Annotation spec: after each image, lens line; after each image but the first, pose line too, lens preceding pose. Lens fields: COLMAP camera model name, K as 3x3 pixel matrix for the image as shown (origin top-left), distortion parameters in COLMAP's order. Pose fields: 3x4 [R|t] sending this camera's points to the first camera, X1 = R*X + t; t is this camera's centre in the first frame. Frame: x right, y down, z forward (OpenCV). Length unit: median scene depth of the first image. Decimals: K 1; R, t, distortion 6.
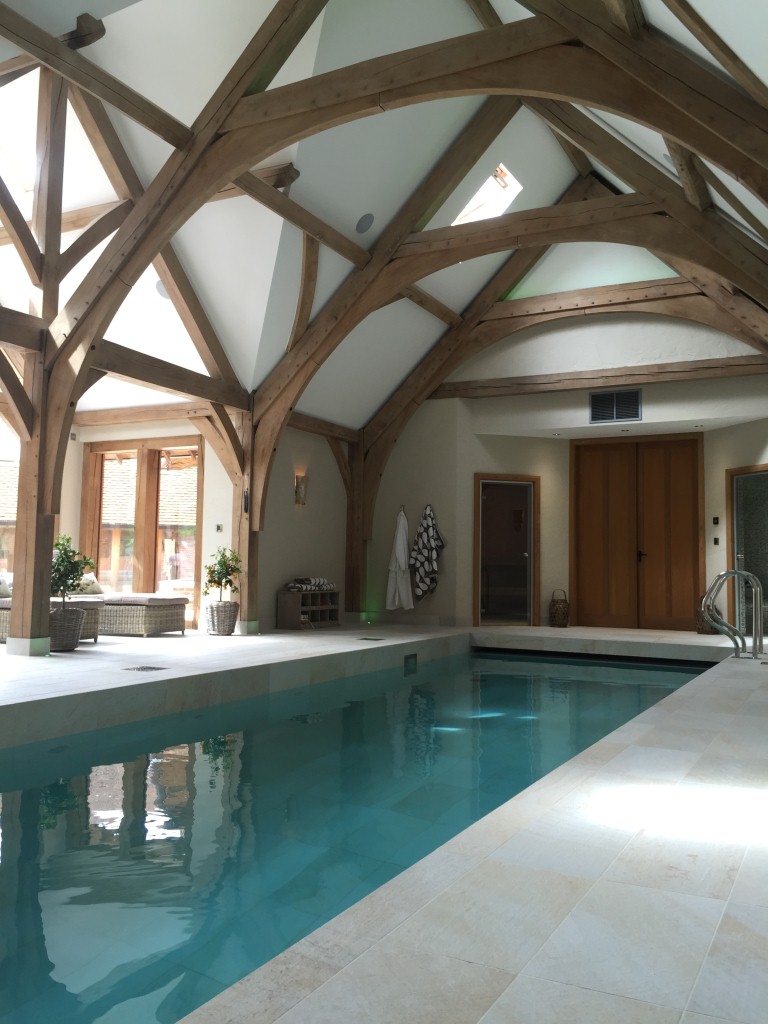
lens RADIAL K [[870.1, 0, 377.4], [0, 870.1, 513.1], [0, 0, 1]] dist [0.057290, -0.052564]
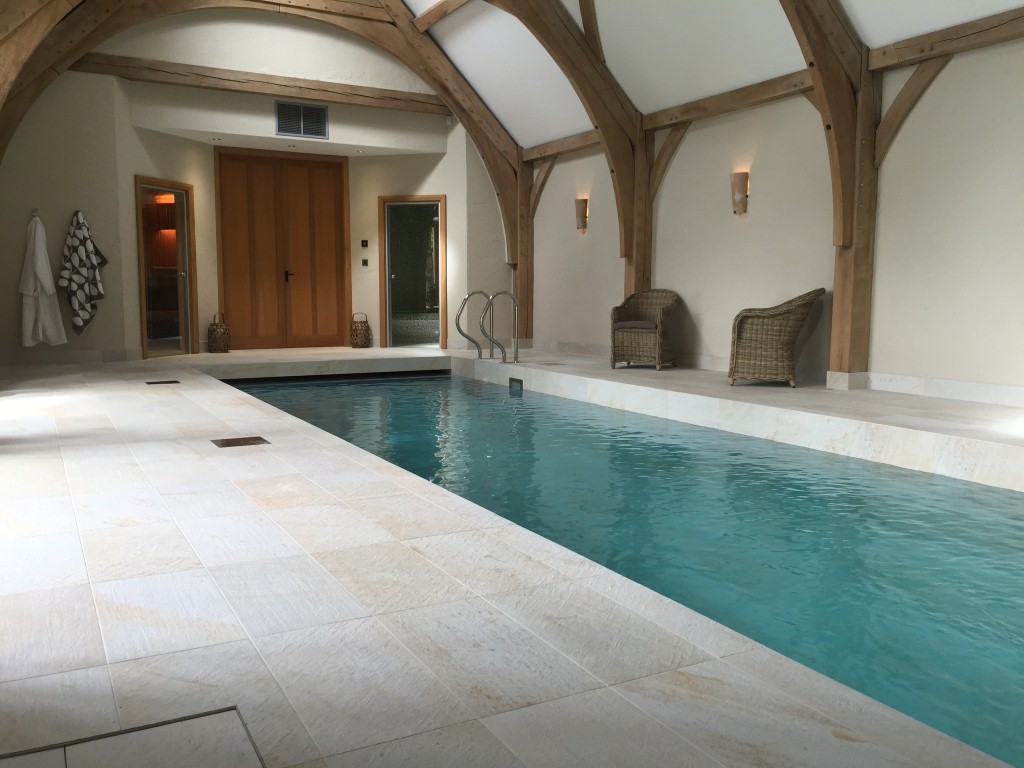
lens RADIAL K [[874.7, 0, 518.0], [0, 874.7, 378.2], [0, 0, 1]] dist [0.072795, -0.108220]
pose [[0.560374, -0.098095, 0.822410, -0.531162], [-0.048180, 0.987419, 0.150606, 0.000872], [-0.826837, -0.124019, 0.548597, 0.294965]]
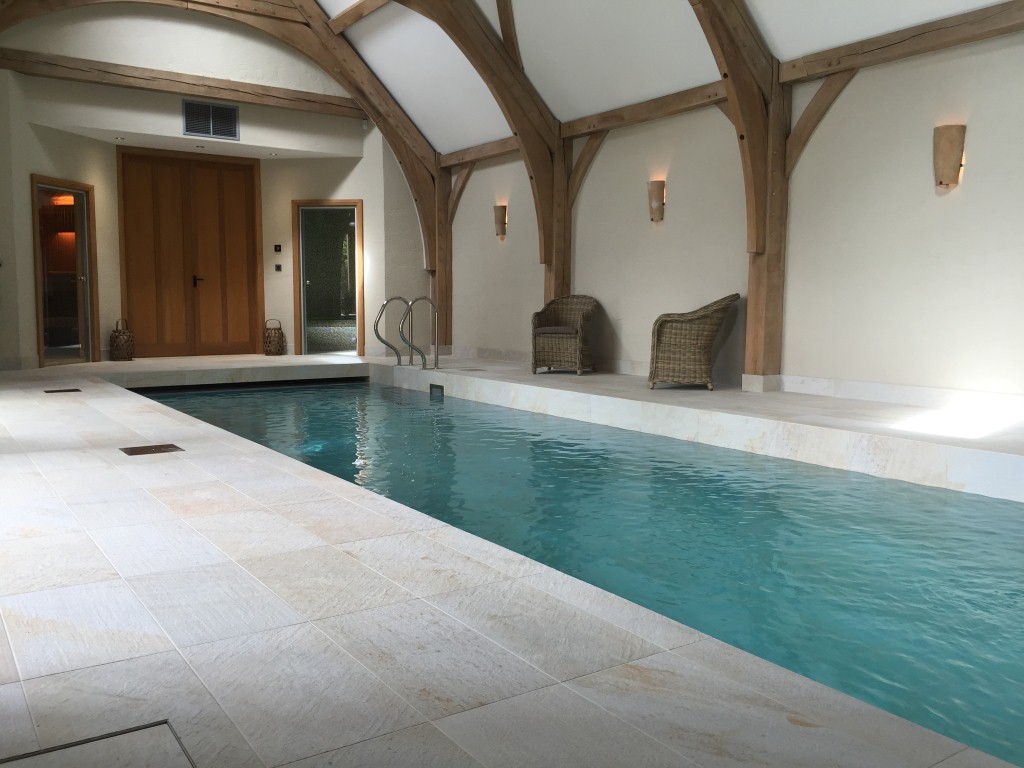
lens RADIAL K [[874.7, 0, 518.6], [0, 874.7, 376.5], [0, 0, 1]] dist [0.072795, -0.108220]
pose [[0.476052, -0.090539, 0.874744, -0.531079], [-0.055328, 0.989632, 0.132541, 0.006780], [-0.877675, -0.111494, 0.466107, 0.304195]]
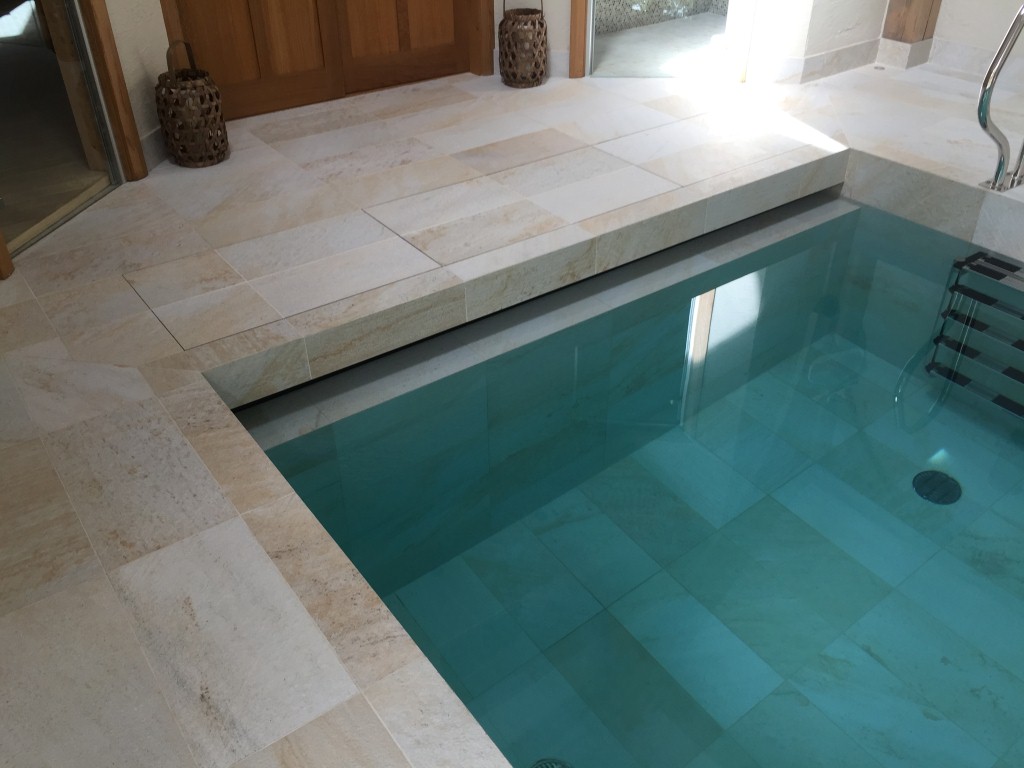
lens RADIAL K [[874.7, 0, 512.5], [0, 874.7, 382.7], [0, 0, 1]] dist [0.072795, -0.108220]
pose [[0.454750, -0.522984, 0.720895, -0.036741], [-0.036104, 0.797941, 0.601653, -0.012794], [-0.889887, -0.299629, 0.343982, 1.023024]]
